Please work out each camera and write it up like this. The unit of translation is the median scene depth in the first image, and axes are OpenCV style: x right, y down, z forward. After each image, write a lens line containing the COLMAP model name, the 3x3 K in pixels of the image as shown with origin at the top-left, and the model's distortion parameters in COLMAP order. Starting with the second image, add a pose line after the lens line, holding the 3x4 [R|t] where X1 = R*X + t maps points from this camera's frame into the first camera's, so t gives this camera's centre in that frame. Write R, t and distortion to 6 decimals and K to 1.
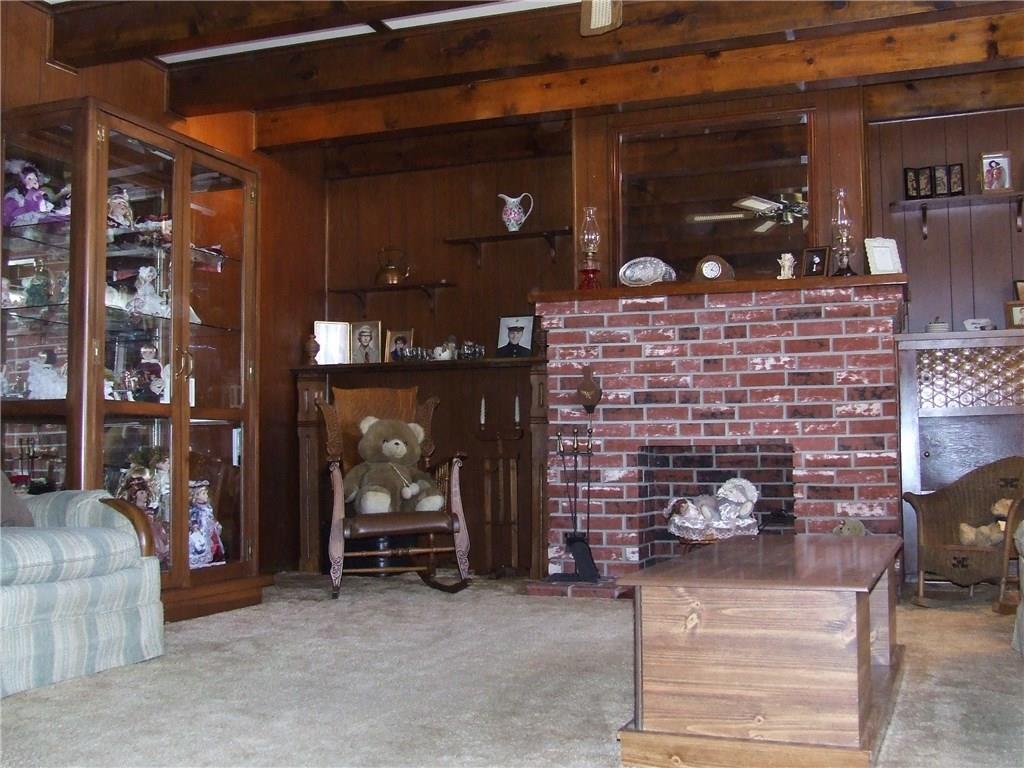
lens RADIAL K [[1147.0, 0, 515.4], [0, 1147.0, 387.6], [0, 0, 1]] dist [-0.051958, 0.000000]
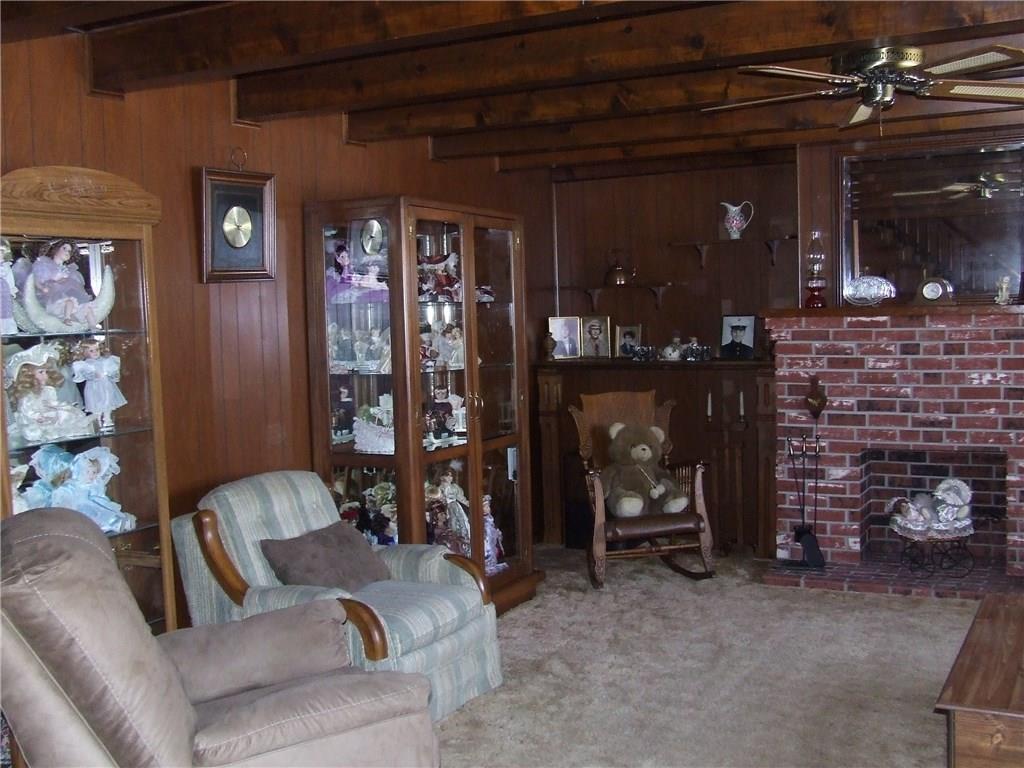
lens RADIAL K [[1147.0, 0, 513.4], [0, 1147.0, 377.9], [0, 0, 1]] dist [-0.051958, 0.000000]
pose [[0.994670, -0.014035, -0.102147, -0.114586], [0.027597, 0.990787, 0.132590, -0.173943], [0.099345, -0.134703, 0.985893, -0.117511]]
